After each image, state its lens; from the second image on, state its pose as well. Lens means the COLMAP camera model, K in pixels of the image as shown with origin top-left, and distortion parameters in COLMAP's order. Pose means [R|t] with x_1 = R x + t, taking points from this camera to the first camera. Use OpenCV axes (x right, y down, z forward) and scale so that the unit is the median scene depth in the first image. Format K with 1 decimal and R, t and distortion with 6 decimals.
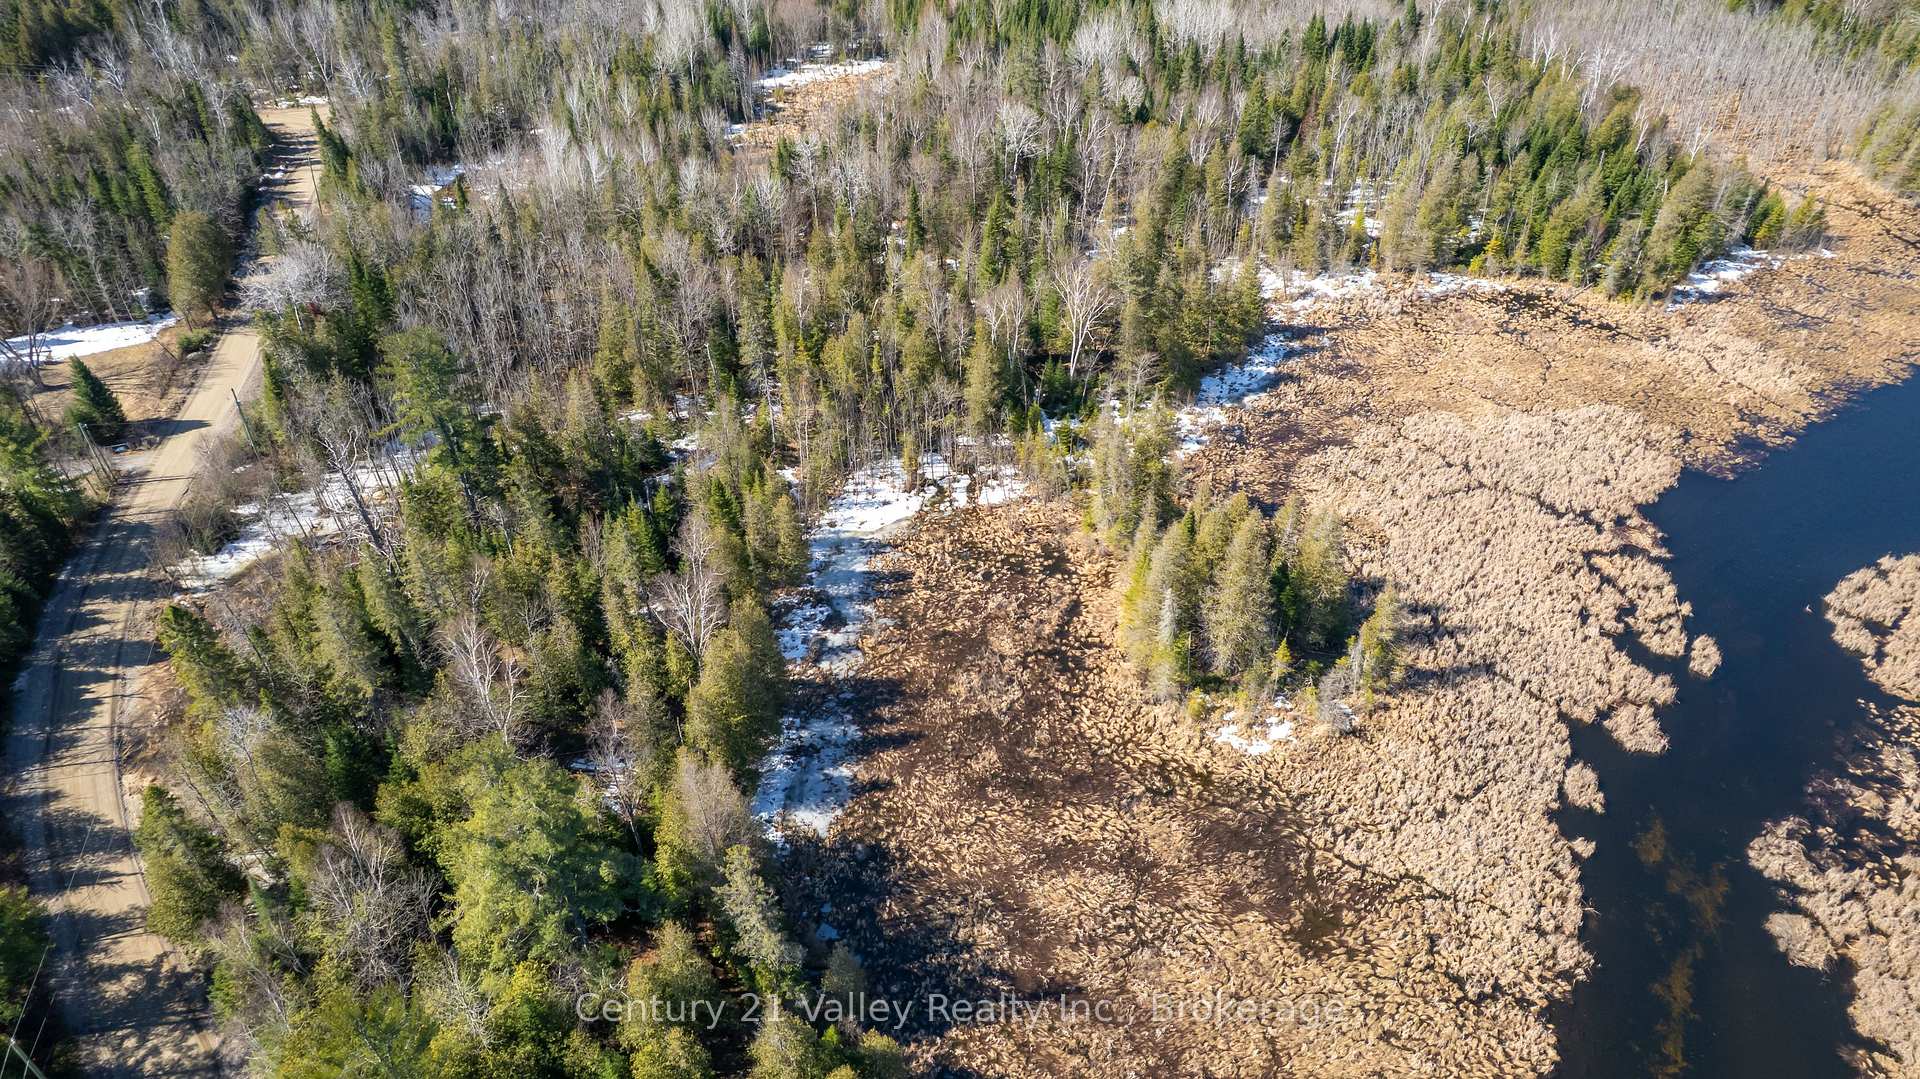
lens RADIAL K [[1233.1, 0, 945.4], [0, 1233.1, 535.9], [0, 0, 1]] dist [-0.082725, 0.072644]
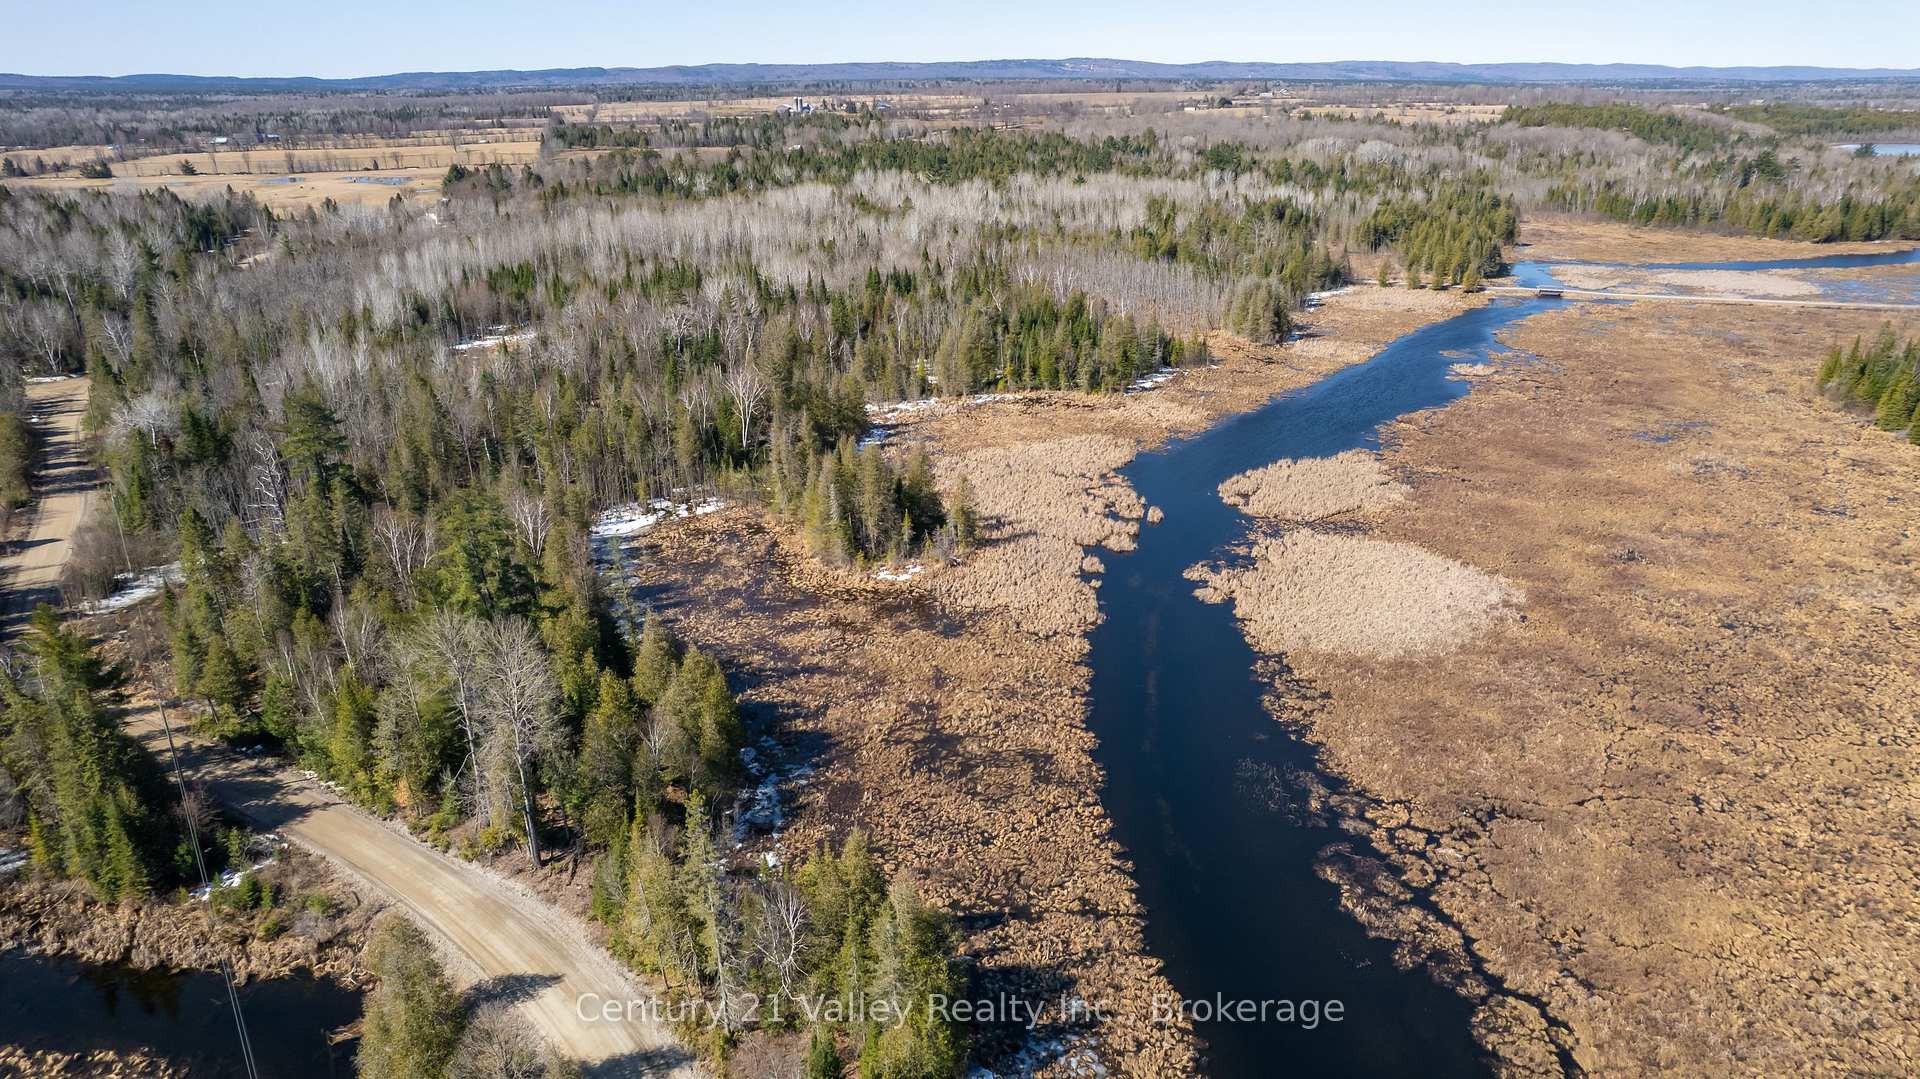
lens RADIAL K [[1230.1, 0, 946.3], [0, 1230.1, 535.9], [0, 0, 1]] dist [-0.075692, 0.062798]
pose [[0.945842, -0.110694, 0.305172, -0.150723], [0.194720, 0.945634, -0.260502, 0.470146], [-0.259745, 0.305817, 0.915974, -0.431977]]
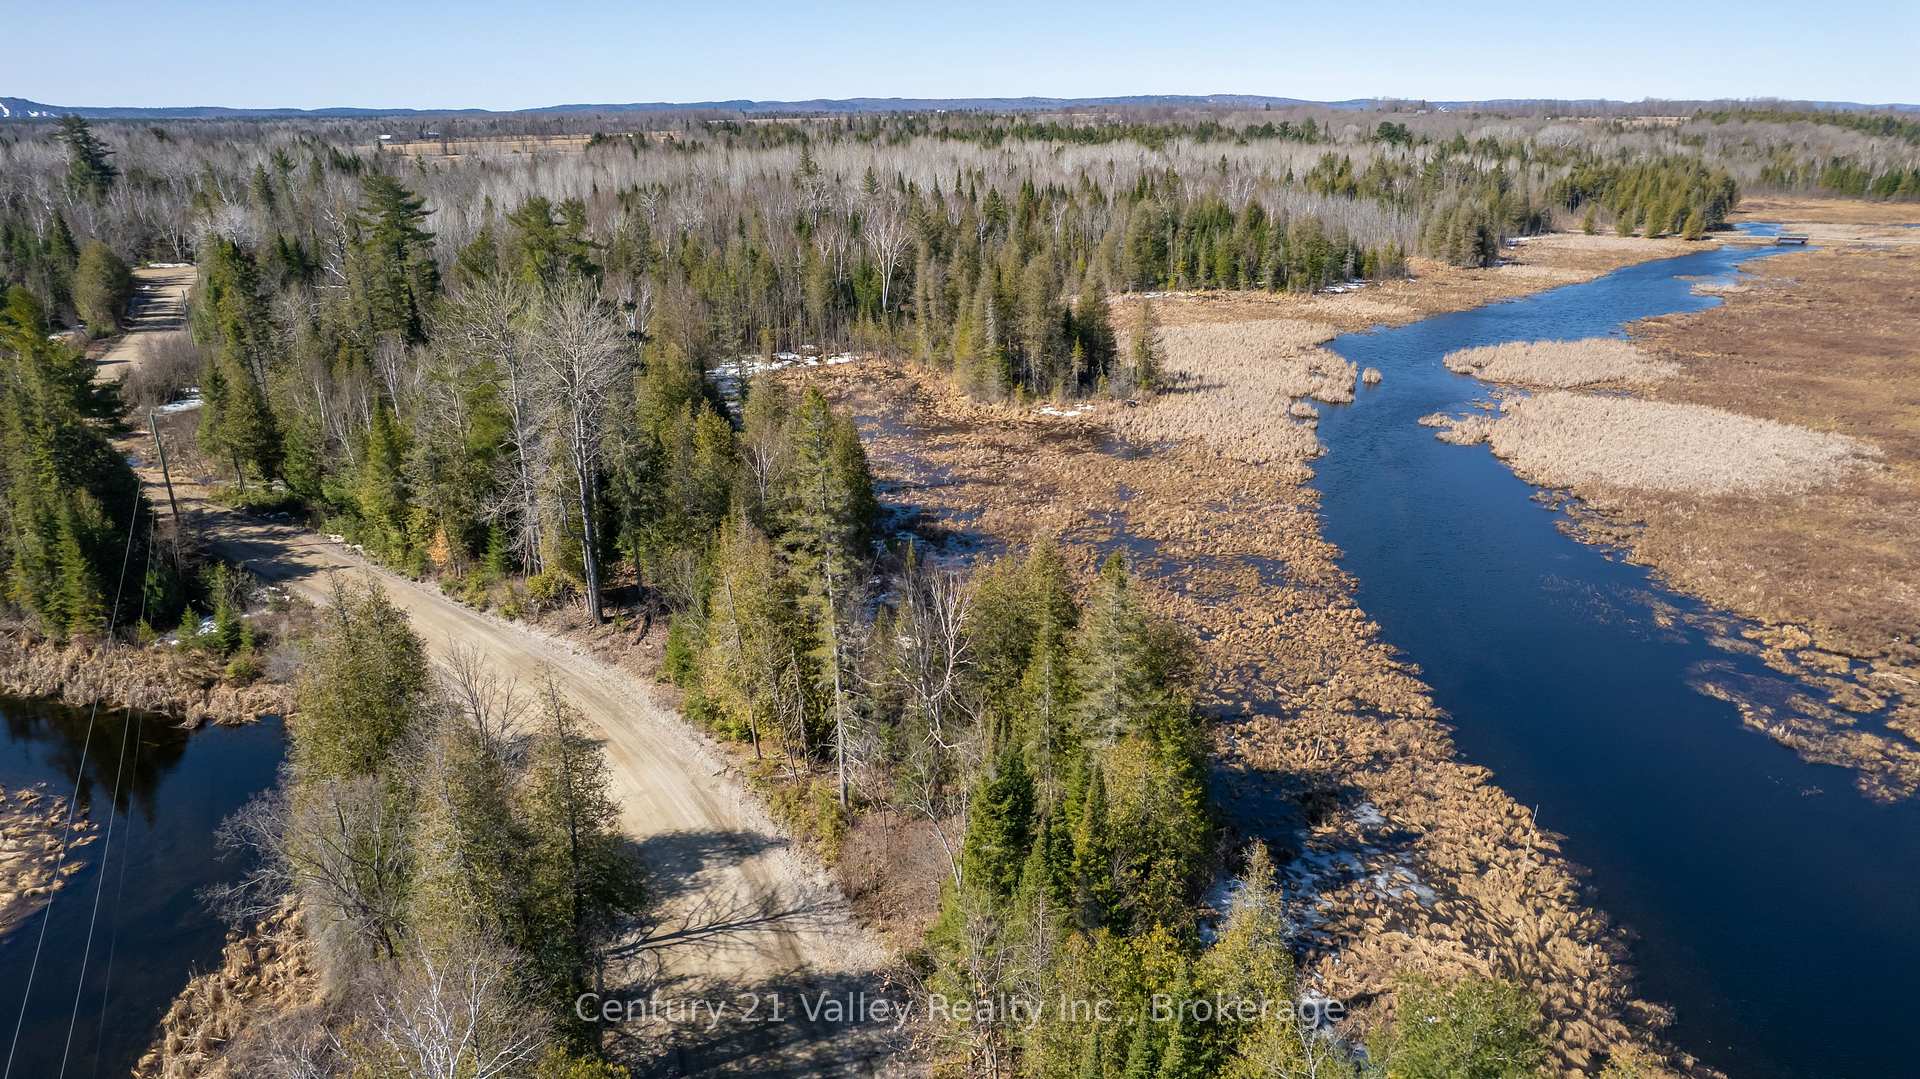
lens RADIAL K [[1233.1, 0, 945.4], [0, 1233.1, 535.9], [0, 0, 1]] dist [-0.082725, 0.072644]
pose [[0.975589, -0.065548, 0.209594, -0.141378], [0.128734, 0.943931, -0.304009, 0.583520], [-0.177915, 0.323570, 0.929327, -0.146024]]
